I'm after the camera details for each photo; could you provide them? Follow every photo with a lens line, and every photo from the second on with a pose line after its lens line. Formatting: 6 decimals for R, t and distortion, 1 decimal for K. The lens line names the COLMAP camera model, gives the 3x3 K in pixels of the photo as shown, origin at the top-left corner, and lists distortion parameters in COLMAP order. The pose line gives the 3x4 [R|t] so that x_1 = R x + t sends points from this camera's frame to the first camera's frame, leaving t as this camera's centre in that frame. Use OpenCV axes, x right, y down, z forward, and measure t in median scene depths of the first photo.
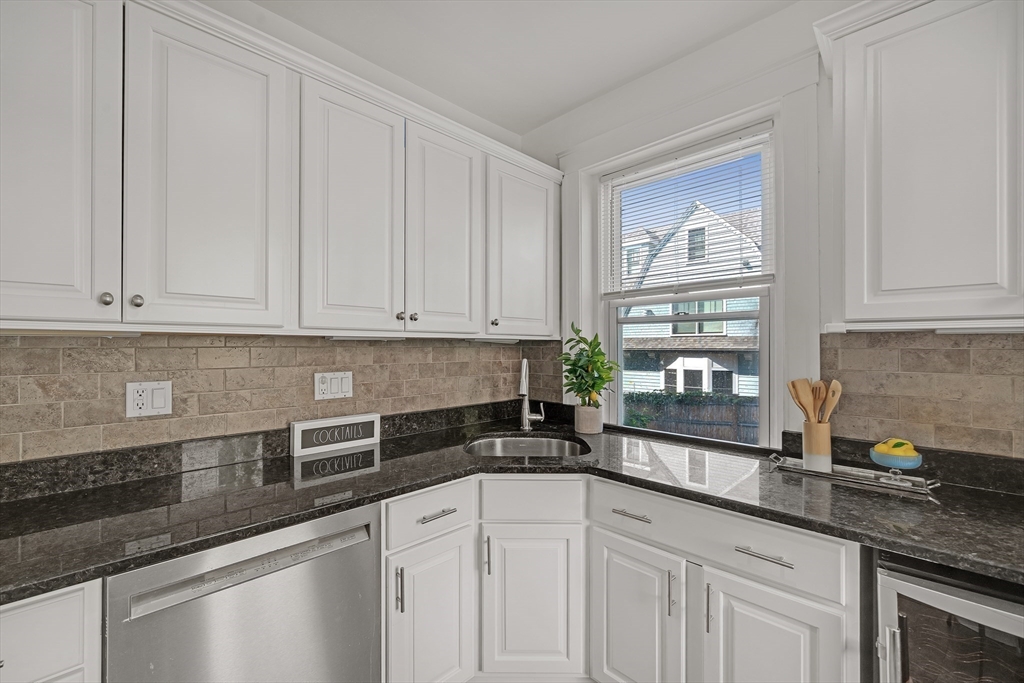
lens RADIAL K [[413.8, 0, 509.6], [0, 413.8, 345.5], [0, 0, 1]] dist [0.000070, -0.000043]
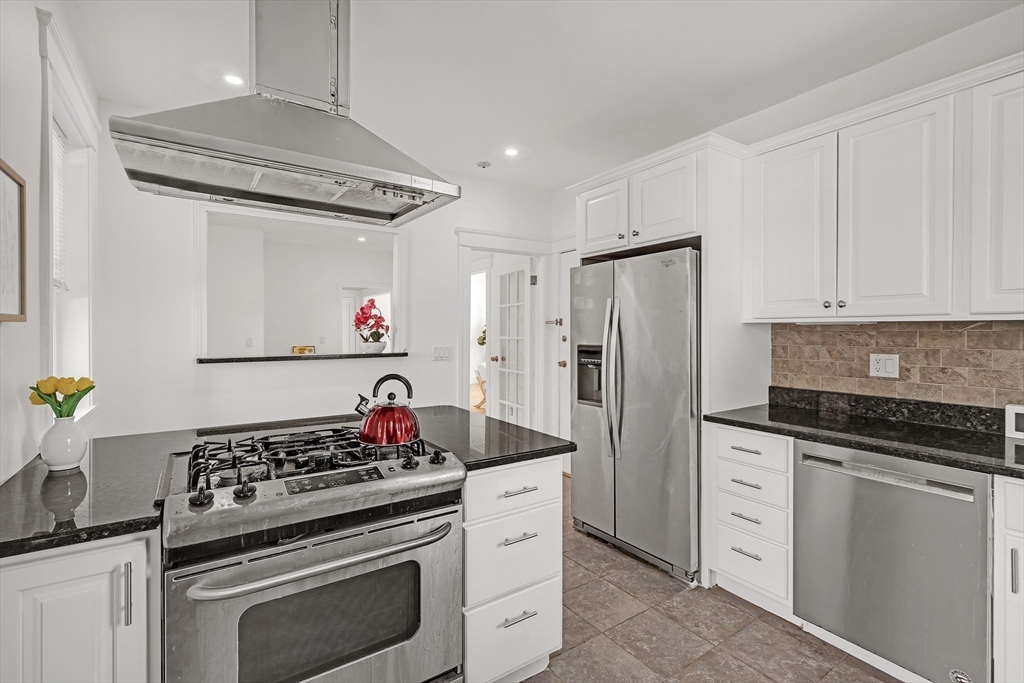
lens RADIAL K [[464.8, 0, 510.8], [0, 464.8, 335.4], [0, 0, 1]] dist [0.002471, 0.000306]
pose [[-0.203839, 0.010229, -0.978951, 1.159616], [0.006051, 0.999939, 0.009188, -0.002600], [0.978986, -0.004050, -0.203889, 0.038336]]
